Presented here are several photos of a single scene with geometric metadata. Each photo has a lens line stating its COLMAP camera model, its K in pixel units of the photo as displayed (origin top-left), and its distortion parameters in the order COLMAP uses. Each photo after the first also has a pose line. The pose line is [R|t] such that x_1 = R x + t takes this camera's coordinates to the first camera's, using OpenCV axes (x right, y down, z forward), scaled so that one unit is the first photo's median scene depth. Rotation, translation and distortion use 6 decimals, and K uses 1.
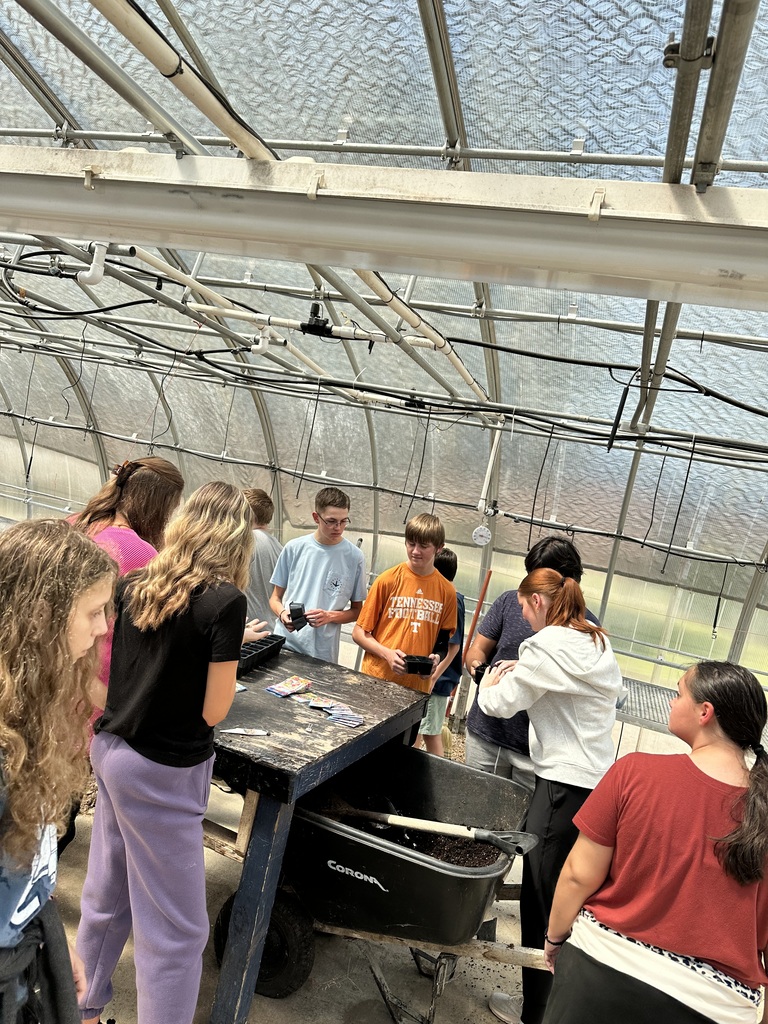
lens RADIAL K [[704.7, 0, 380.0], [0, 704.7, 508.8], [0, 0, 1]] dist [0.042476, 0.001374]
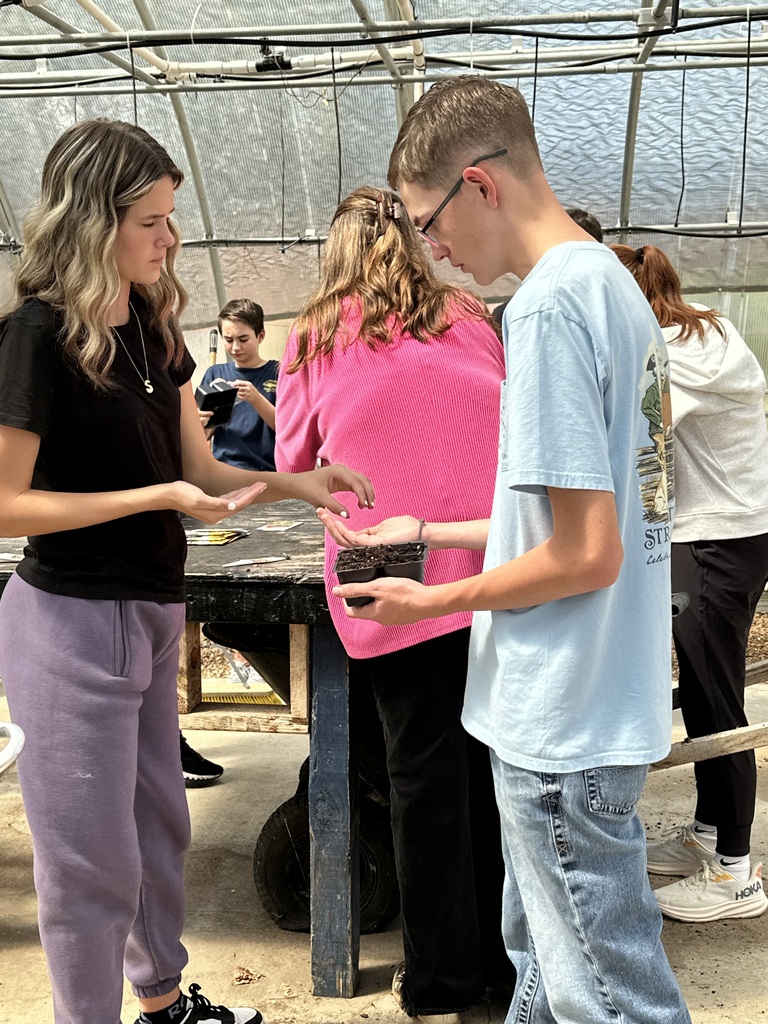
lens RADIAL K [[1328.6, 0, 386.1], [0, 1328.6, 514.6], [0, 0, 1]] dist [0.077209, 0.000000]
pose [[0.949389, -0.248331, 0.192334, -0.150580], [0.220738, 0.963111, 0.153923, 0.053301], [-0.223463, -0.103678, 0.969183, -0.116526]]
